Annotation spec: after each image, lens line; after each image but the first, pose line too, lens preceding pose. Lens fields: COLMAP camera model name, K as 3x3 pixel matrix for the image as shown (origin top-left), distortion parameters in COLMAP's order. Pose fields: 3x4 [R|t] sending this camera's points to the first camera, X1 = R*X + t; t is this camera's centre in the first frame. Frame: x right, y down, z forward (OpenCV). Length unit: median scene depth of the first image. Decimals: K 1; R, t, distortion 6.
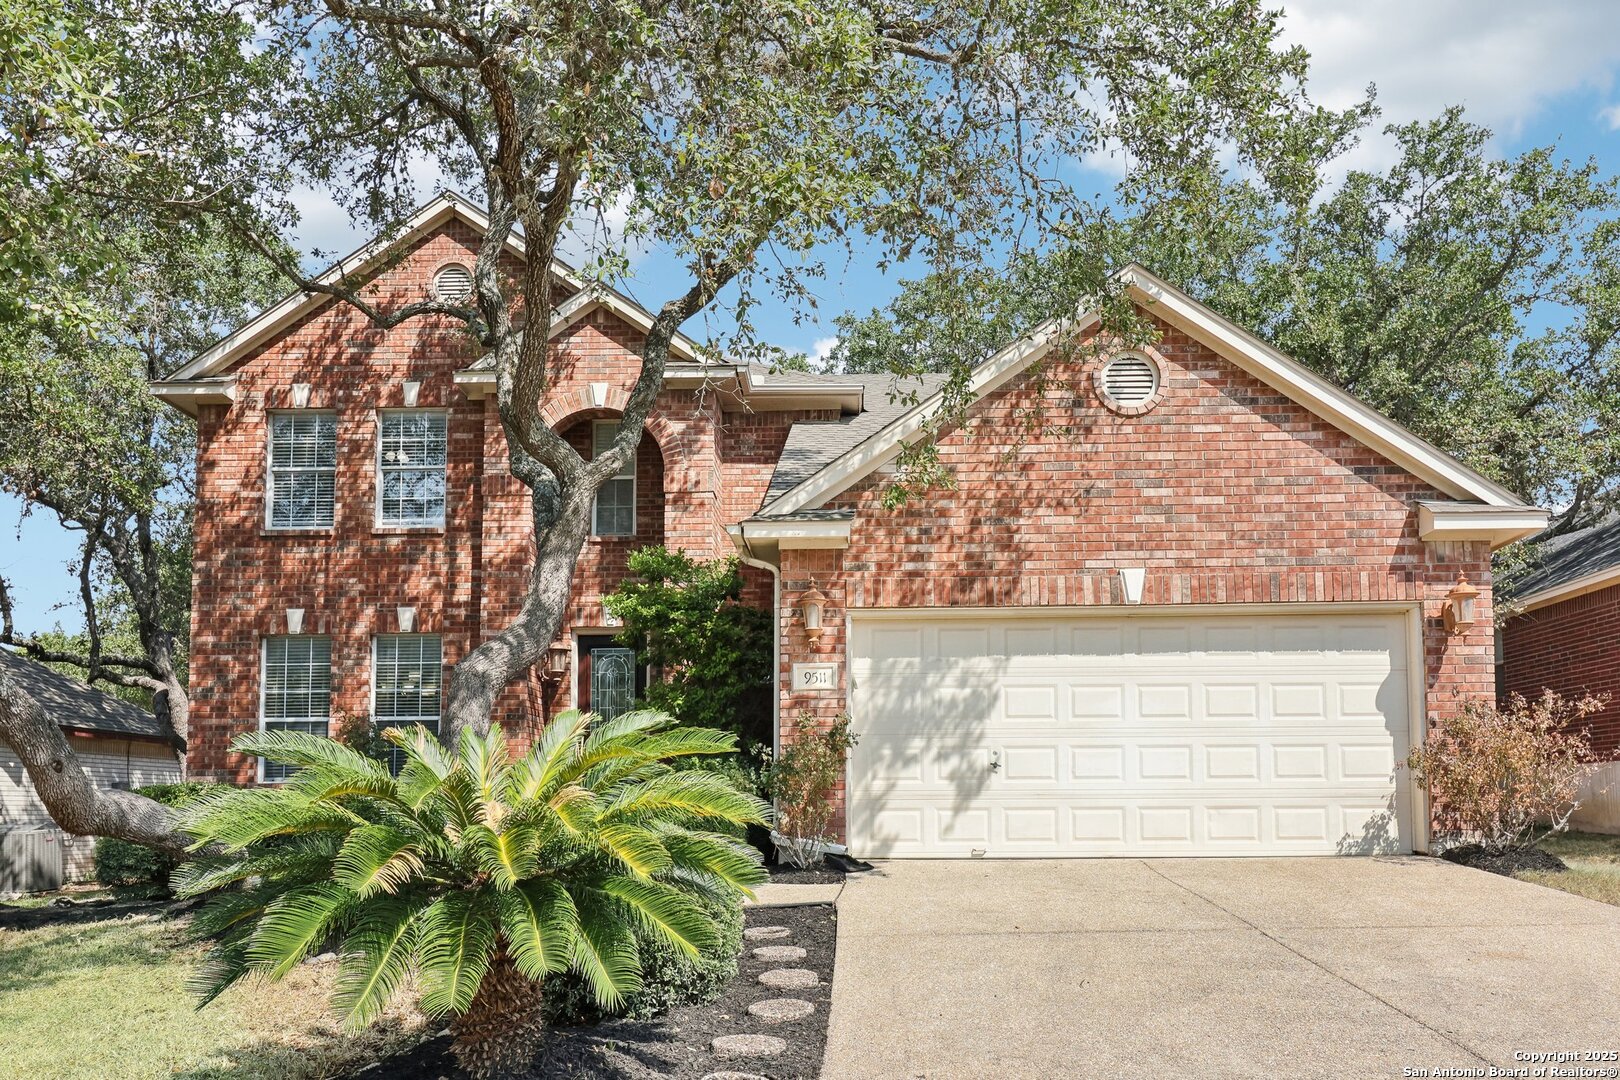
lens RADIAL K [[1158.6, 0, 884.4], [0, 1158.6, 515.5], [0, 0, 1]] dist [0.000337, -0.008545]
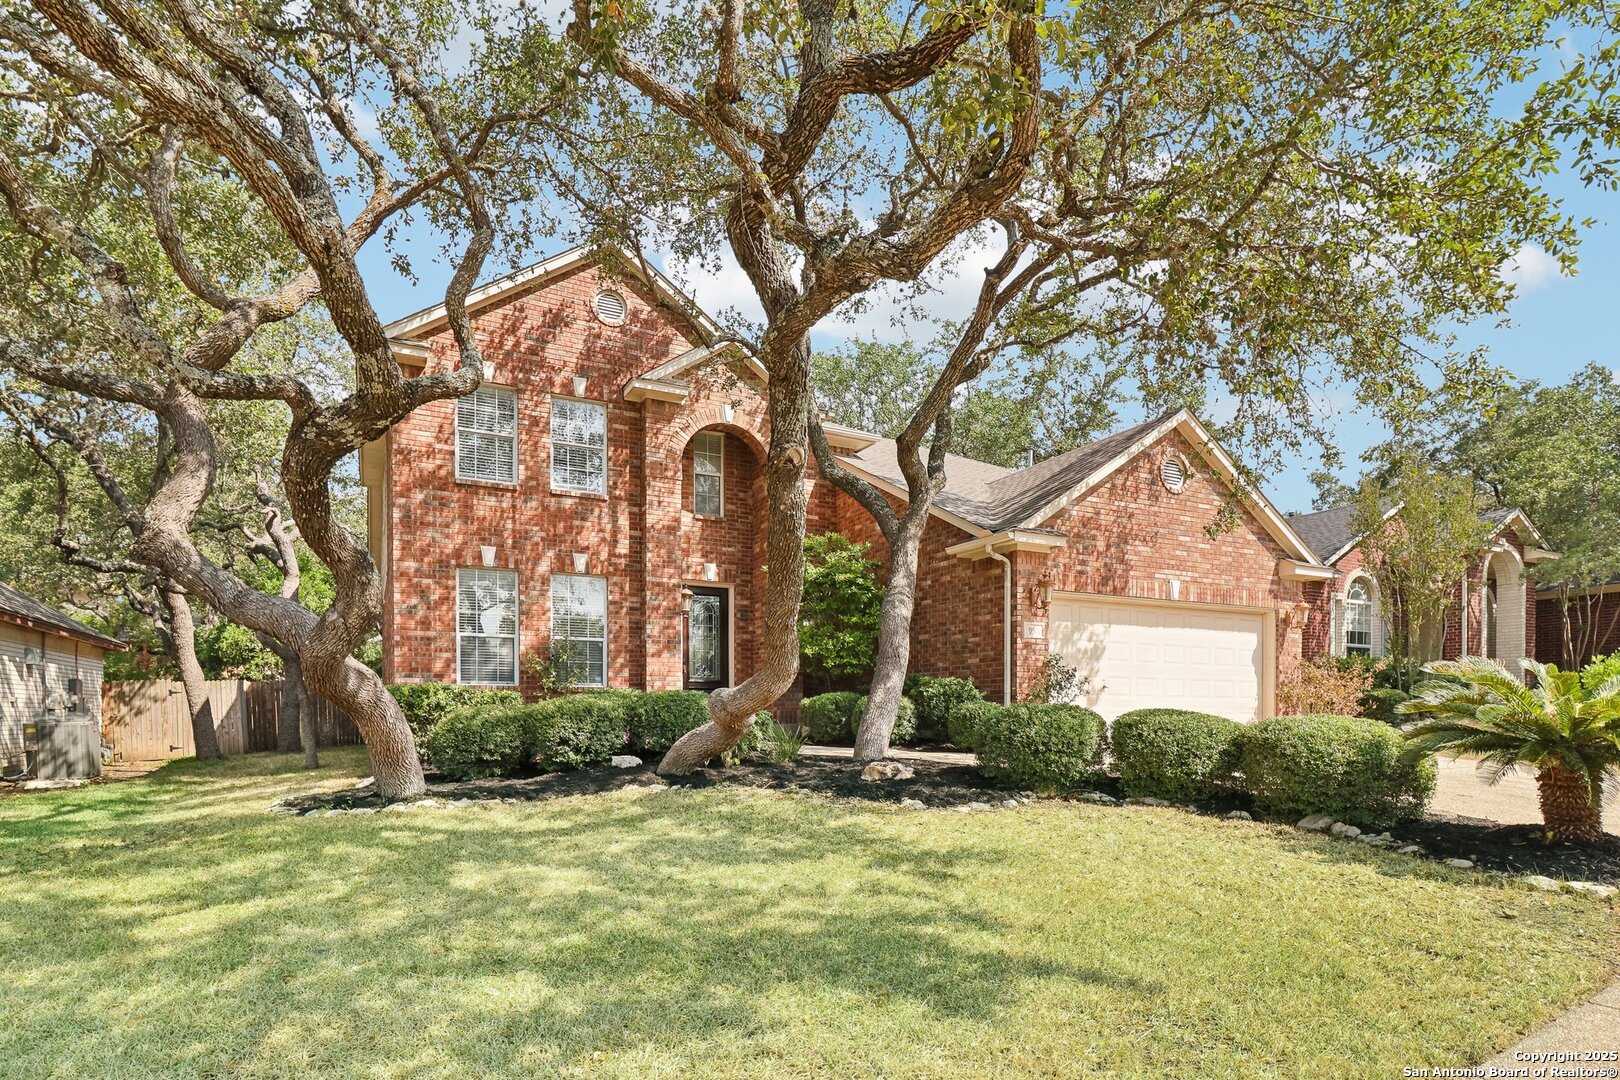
lens RADIAL K [[773.4, 0, 796.1], [0, 773.4, 577.3], [0, 0, 1]] dist [-0.001787, -0.000692]
pose [[0.901763, 0.083429, 0.424104, -0.792663], [-0.115931, 0.991928, 0.051372, 0.046292], [-0.416394, -0.095492, 0.904155, 0.163416]]
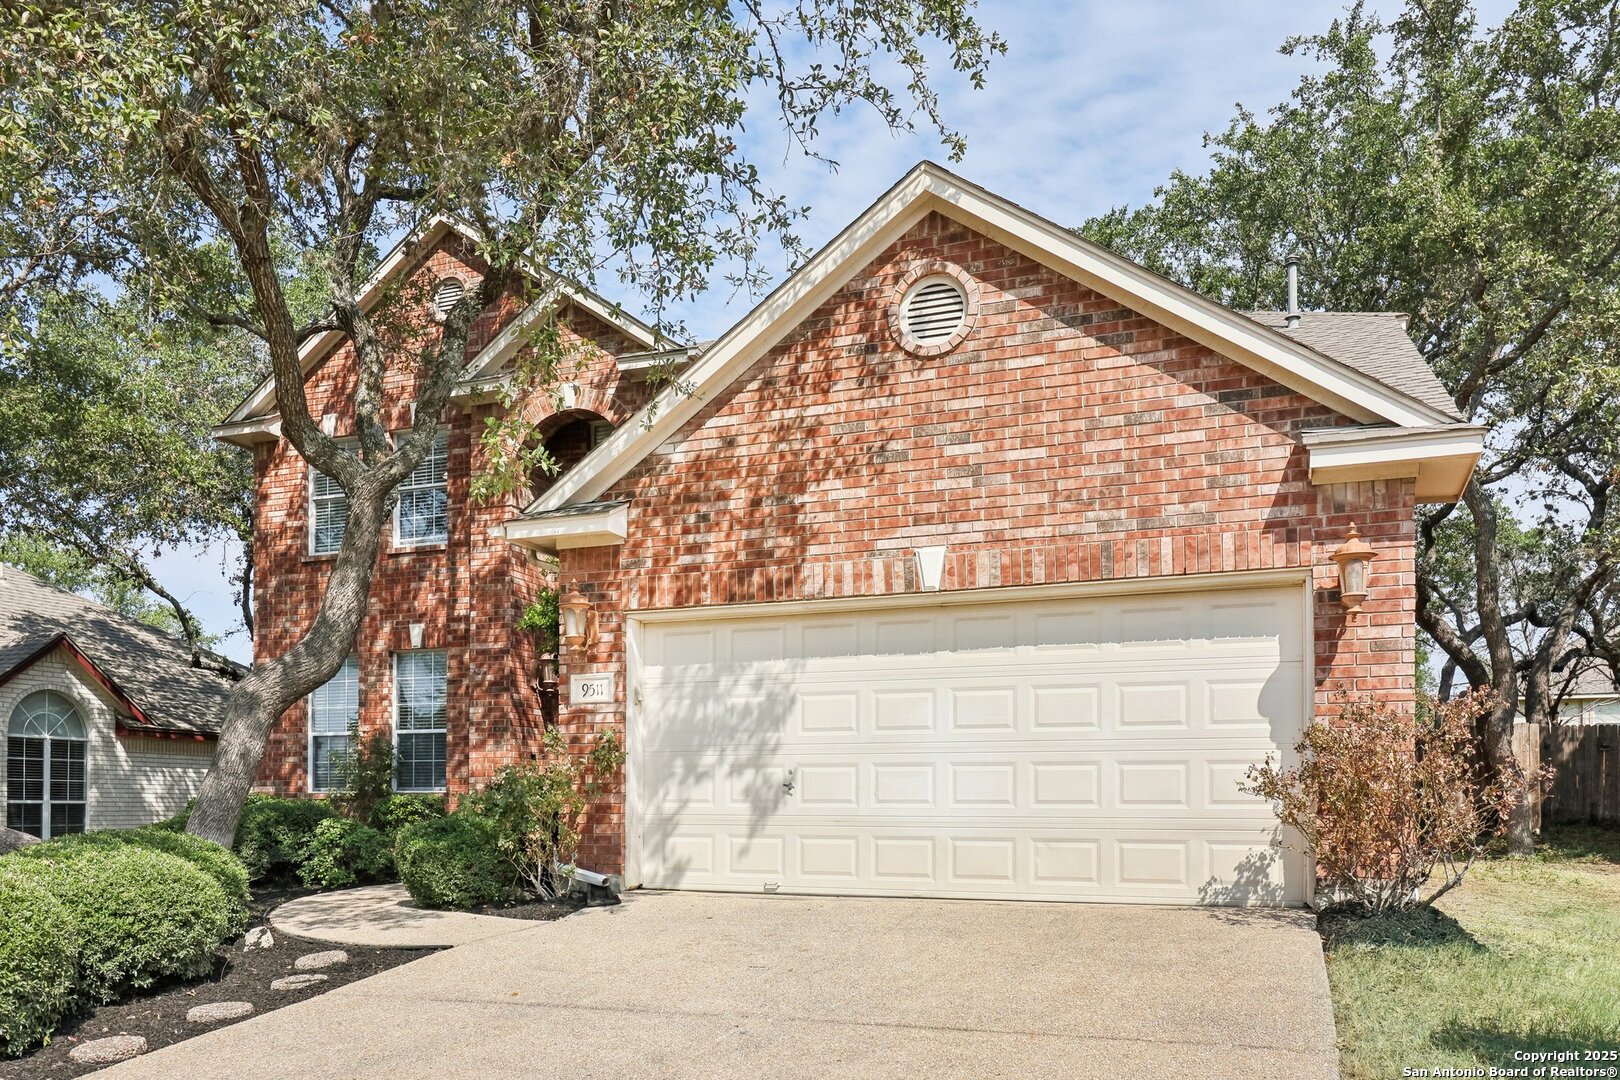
lens RADIAL K [[1176.2, 0, 867.9], [0, 1176.2, 590.7], [0, 0, 1]] dist [-0.009809, 0.000117]
pose [[0.947868, -0.048186, -0.315000, 0.417099], [0.070343, 0.995756, 0.059347, 0.023918], [0.310803, -0.078411, 0.947234, 0.202018]]
